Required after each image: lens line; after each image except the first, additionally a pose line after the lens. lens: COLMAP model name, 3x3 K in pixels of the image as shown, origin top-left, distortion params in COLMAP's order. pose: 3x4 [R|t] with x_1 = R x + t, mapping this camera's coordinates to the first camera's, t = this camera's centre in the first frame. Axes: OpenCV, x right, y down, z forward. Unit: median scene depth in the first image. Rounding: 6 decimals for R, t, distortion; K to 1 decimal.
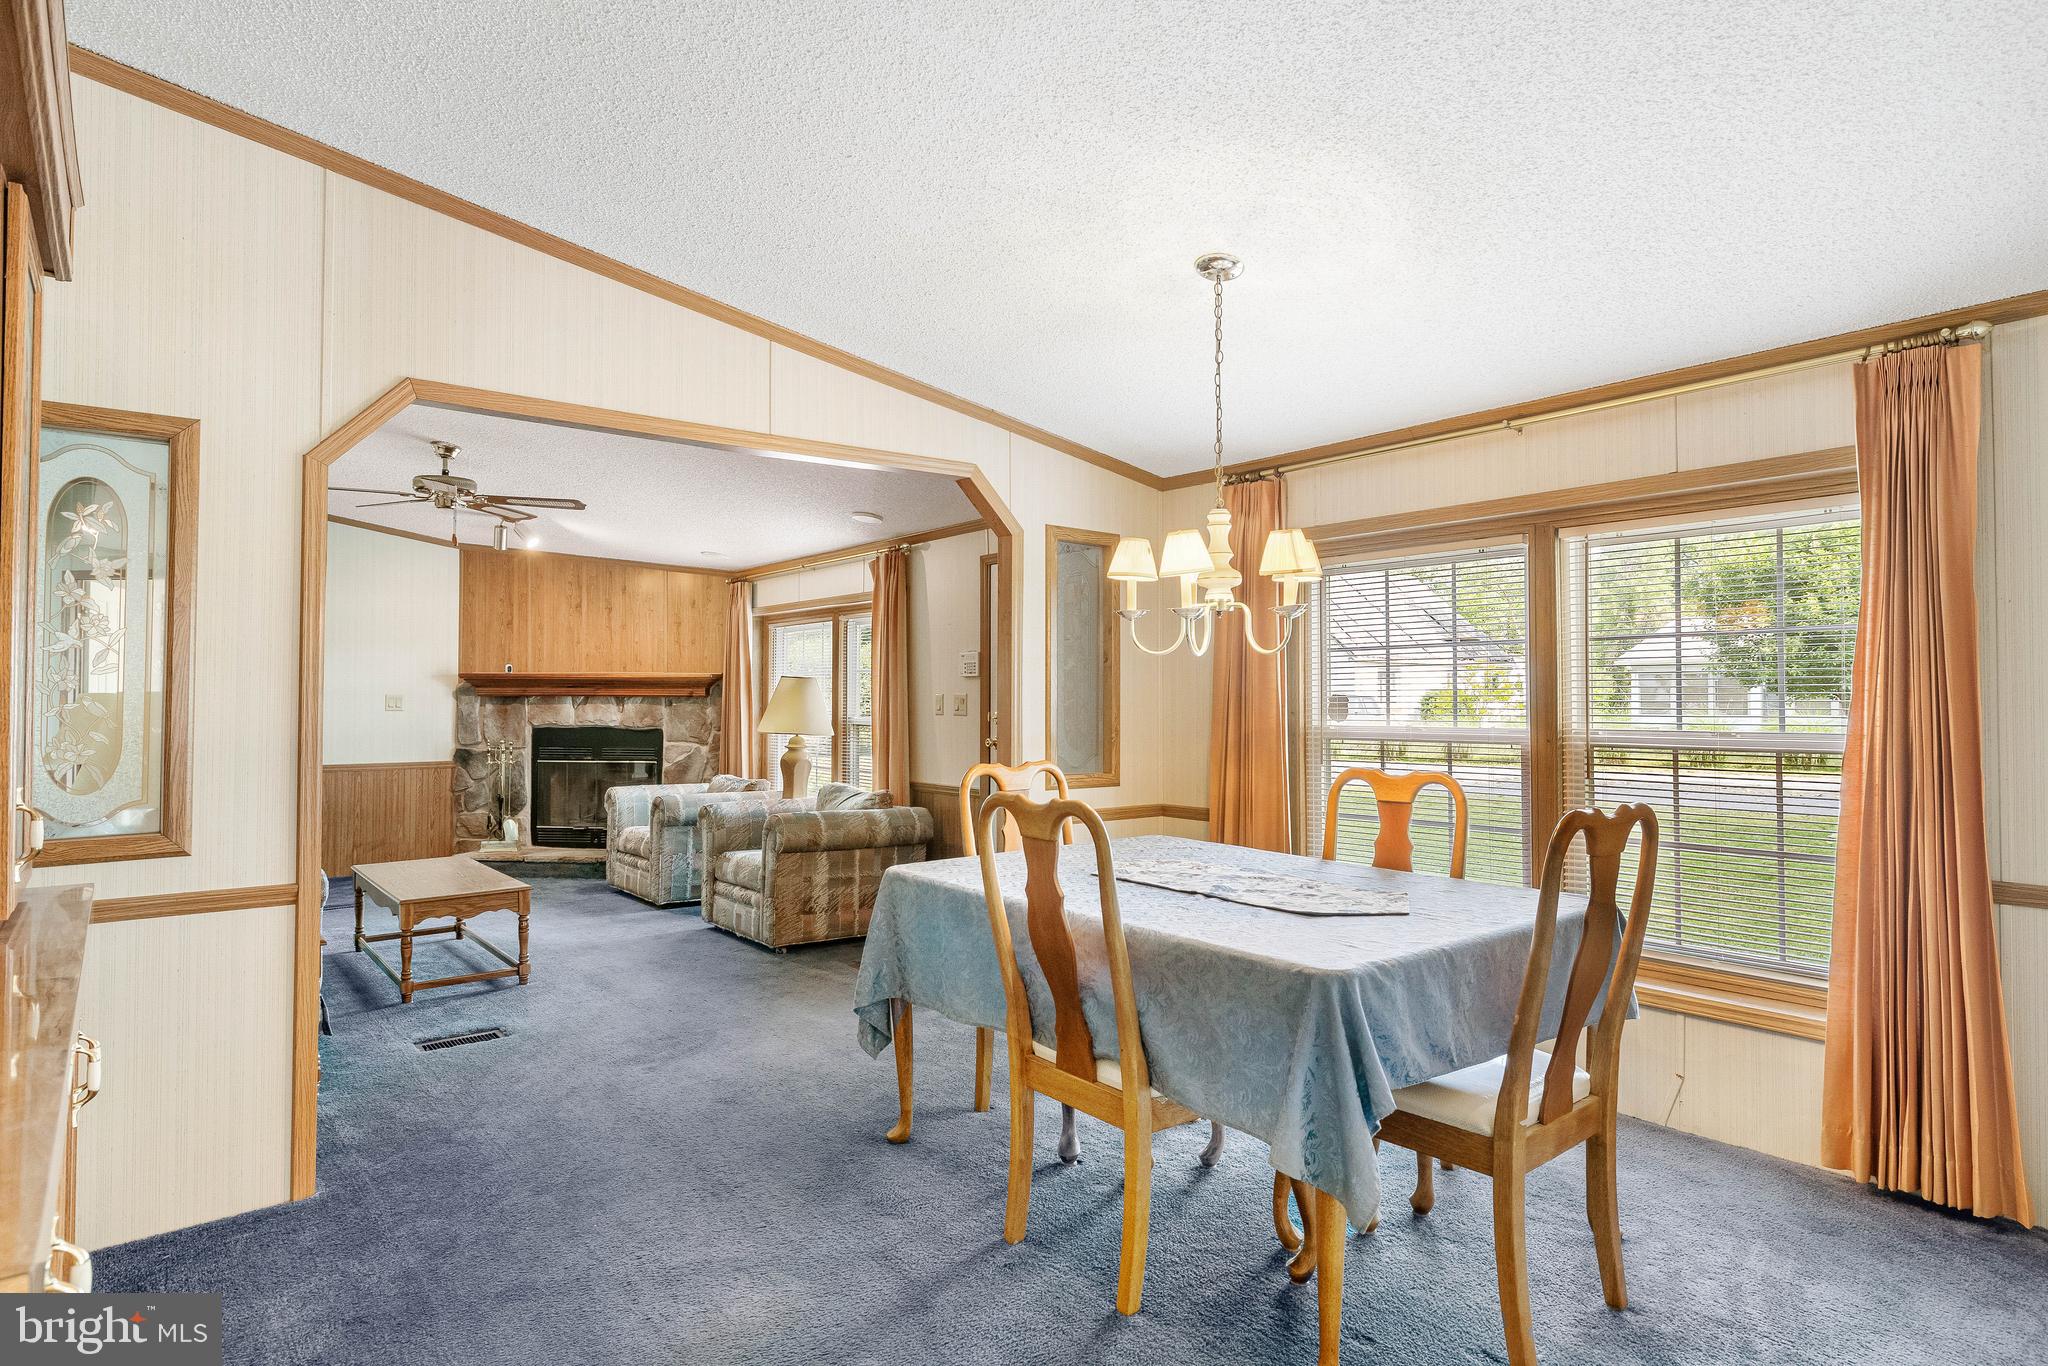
lens RADIAL K [[1103.1, 0, 1031.2], [0, 1103.1, 680.7], [0, 0, 1]] dist [-0.001788, 0.001348]
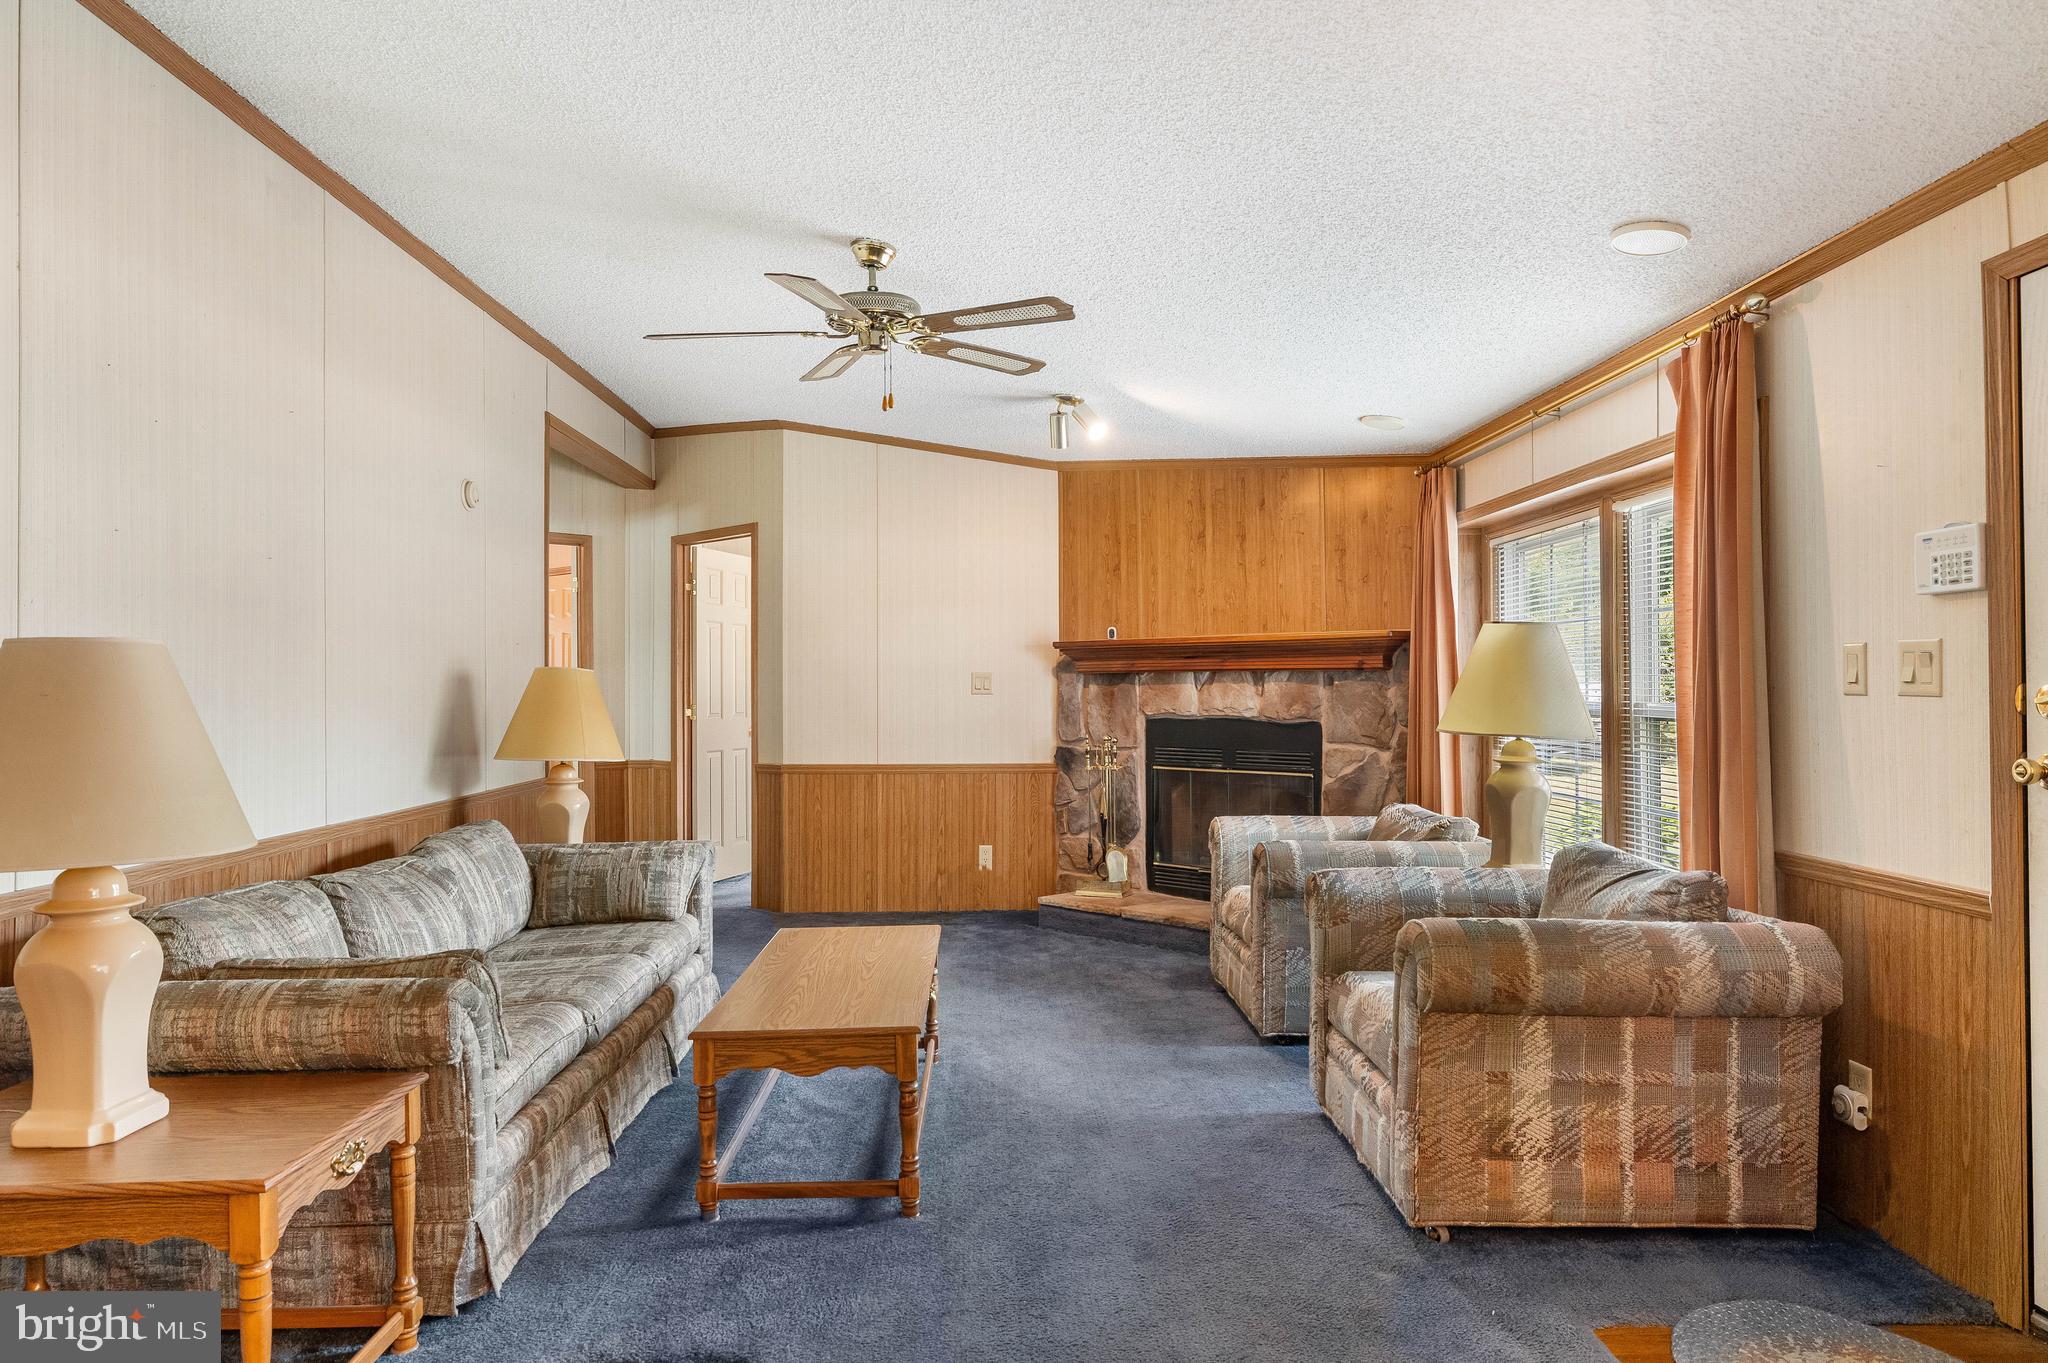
lens RADIAL K [[1279.4, 0, 1025.3], [0, 1279.4, 672.2], [0, 0, 1]] dist [0.003627, 0.000347]
pose [[0.796320, -0.012579, -0.604745, -0.031453], [0.015193, 0.999884, -0.000792, 0.013903], [0.604685, -0.008558, 0.796419, 0.336420]]
